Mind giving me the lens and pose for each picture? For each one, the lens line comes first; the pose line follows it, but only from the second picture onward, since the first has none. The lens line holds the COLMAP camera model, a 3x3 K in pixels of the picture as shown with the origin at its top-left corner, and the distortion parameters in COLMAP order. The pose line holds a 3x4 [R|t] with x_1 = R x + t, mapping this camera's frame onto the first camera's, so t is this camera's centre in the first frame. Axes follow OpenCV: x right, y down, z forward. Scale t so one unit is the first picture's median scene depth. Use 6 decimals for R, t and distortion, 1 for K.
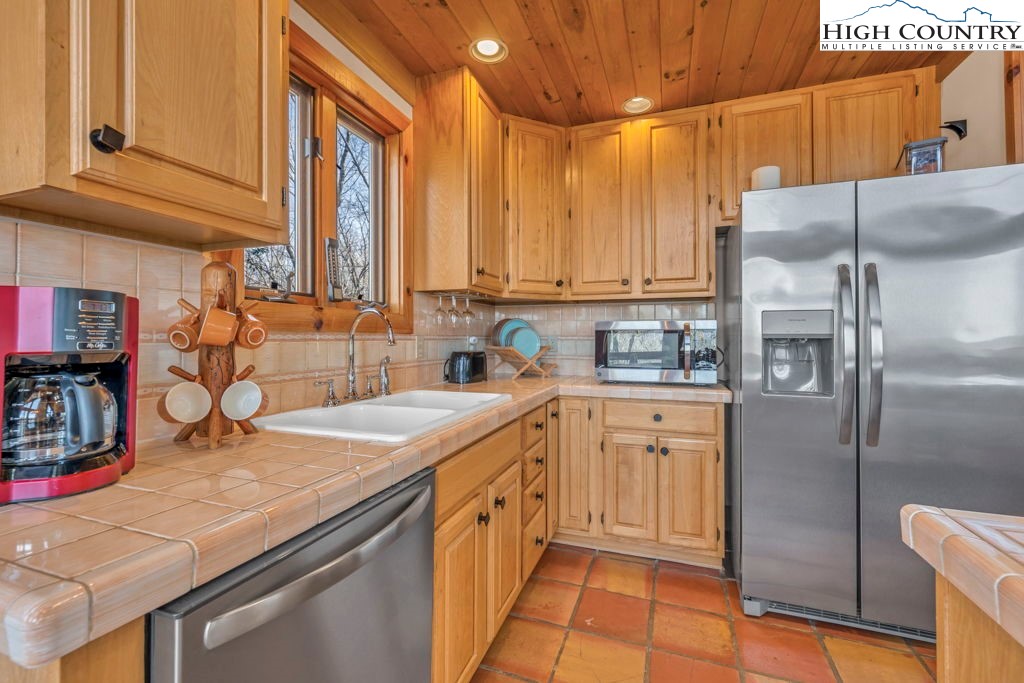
lens RADIAL K [[434.9, 0, 514.1], [0, 434.9, 335.2], [0, 0, 1]] dist [0.000506, -0.000070]
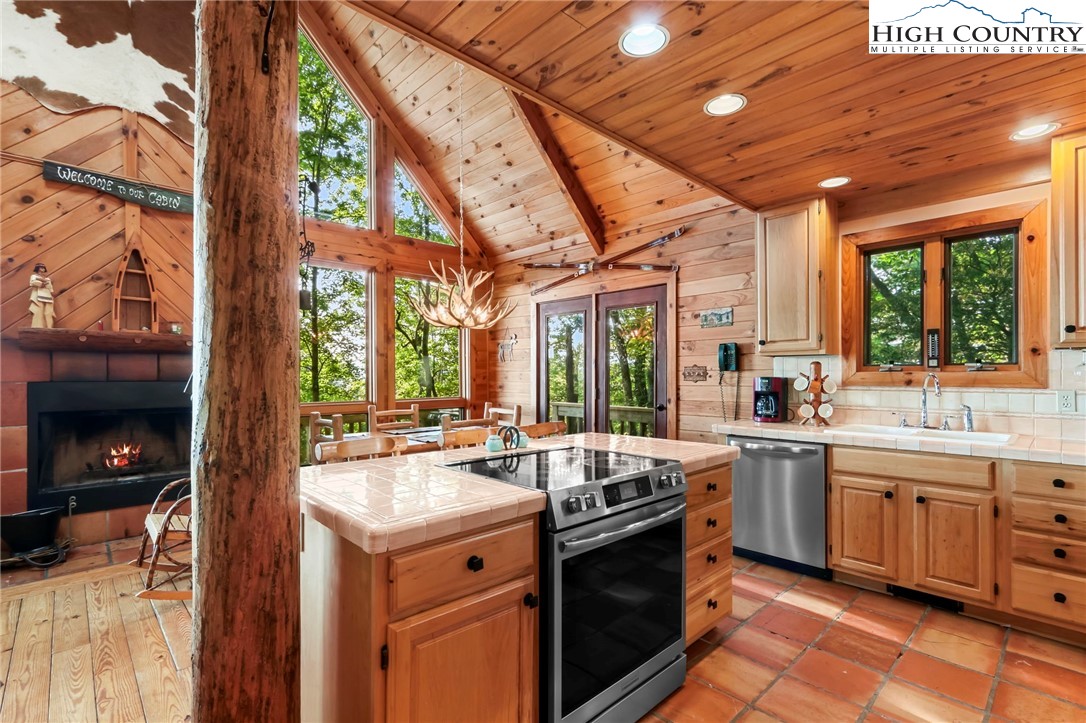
lens RADIAL K [[497.6, 0, 536.7], [0, 497.6, 373.0], [0, 0, 1]] dist [0.005273, 0.000371]
pose [[-0.452339, 0.000832, -0.891845, 1.492537], [0.009723, 0.999945, -0.003999, -0.049975], [0.891793, -0.010480, -0.452323, 0.409846]]
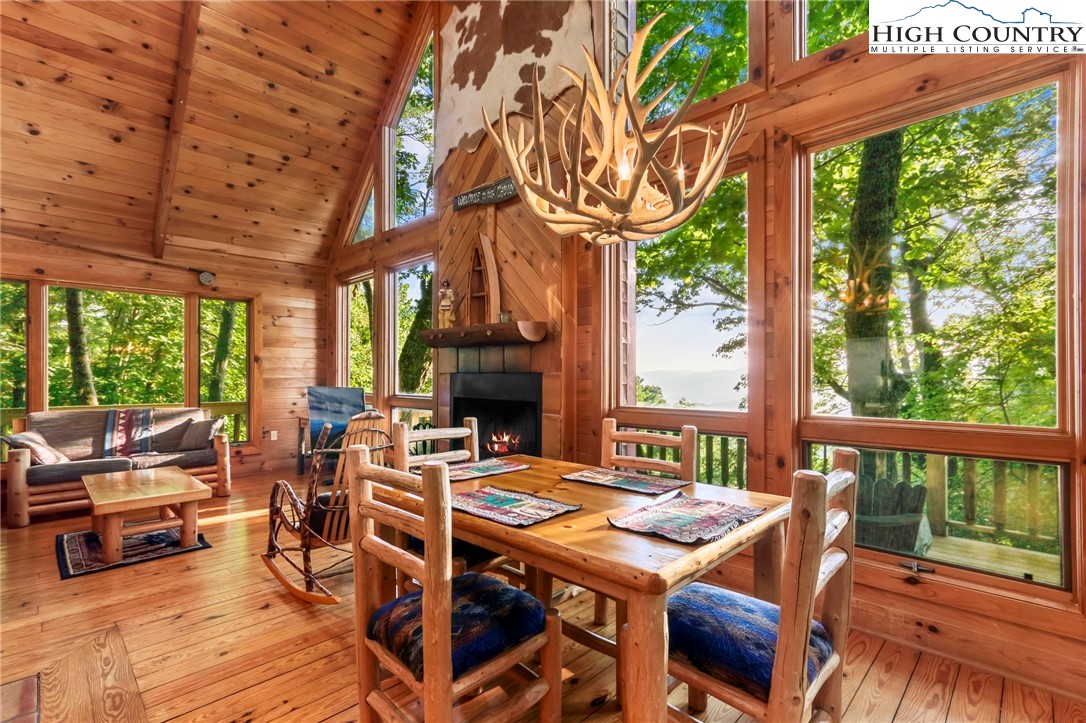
lens RADIAL K [[497.6, 0, 536.7], [0, 497.6, 373.0], [0, 0, 1]] dist [0.005273, 0.000371]
pose [[-0.903706, 0.005159, 0.428123, -0.400305], [-0.000003, 0.999927, -0.012057, -0.018888], [-0.428154, -0.010897, -0.903640, -0.057230]]
